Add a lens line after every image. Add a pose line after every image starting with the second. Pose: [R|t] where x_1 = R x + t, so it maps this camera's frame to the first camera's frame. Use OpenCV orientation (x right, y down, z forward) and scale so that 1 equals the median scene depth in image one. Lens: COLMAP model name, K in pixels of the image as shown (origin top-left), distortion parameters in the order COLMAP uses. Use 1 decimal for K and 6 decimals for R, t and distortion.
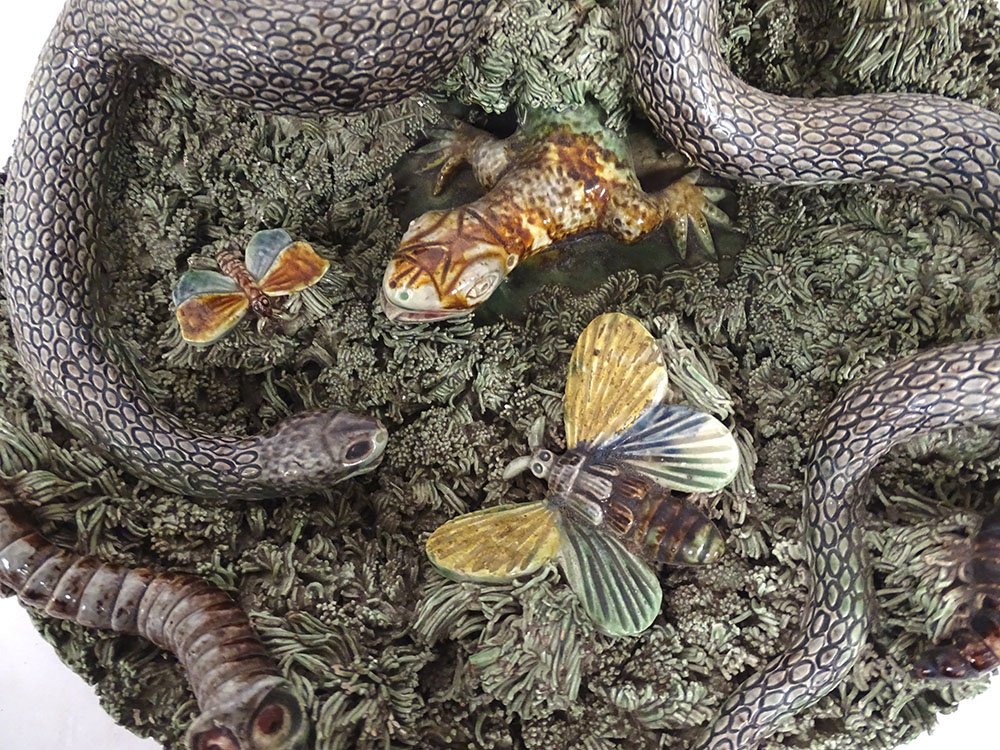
lens RADIAL K [[704.2, 0, 506.9], [0, 704.2, 371.1], [0, 0, 1]] dist [-0.002851, -0.016340]
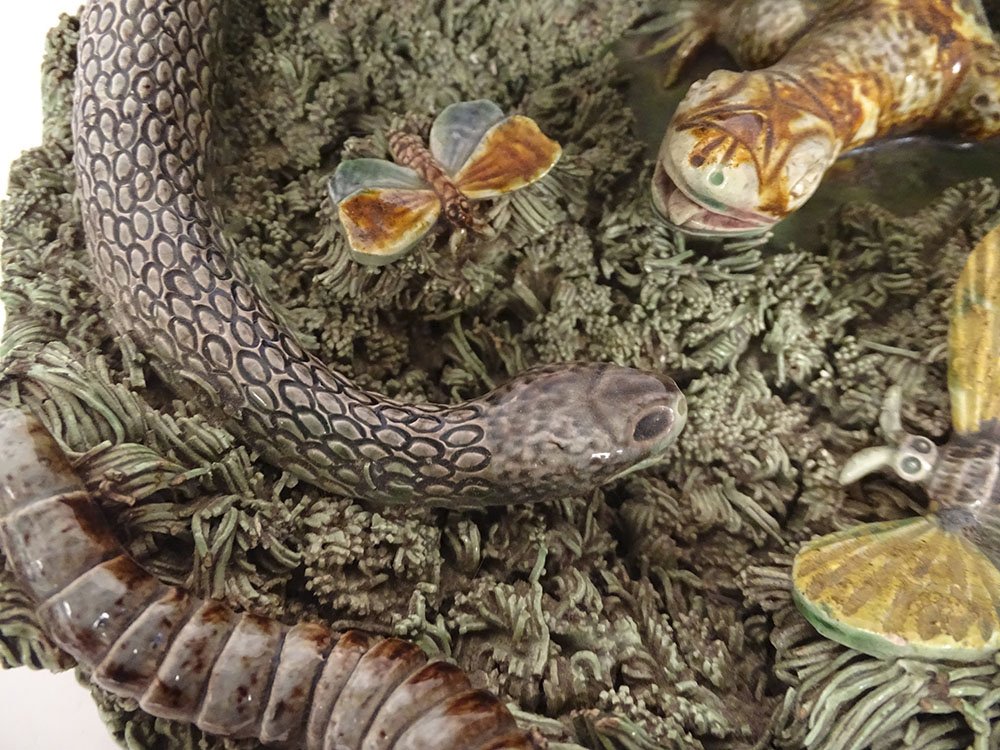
lens RADIAL K [[704.2, 0, 502.6], [0, 704.2, 370.7], [0, 0, 1]] dist [-0.002851, -0.016340]
pose [[0.999748, 0.012035, -0.018926, -0.321090], [-0.013126, 0.998195, -0.058603, 0.100890], [0.018187, 0.058836, 0.998102, 0.392825]]
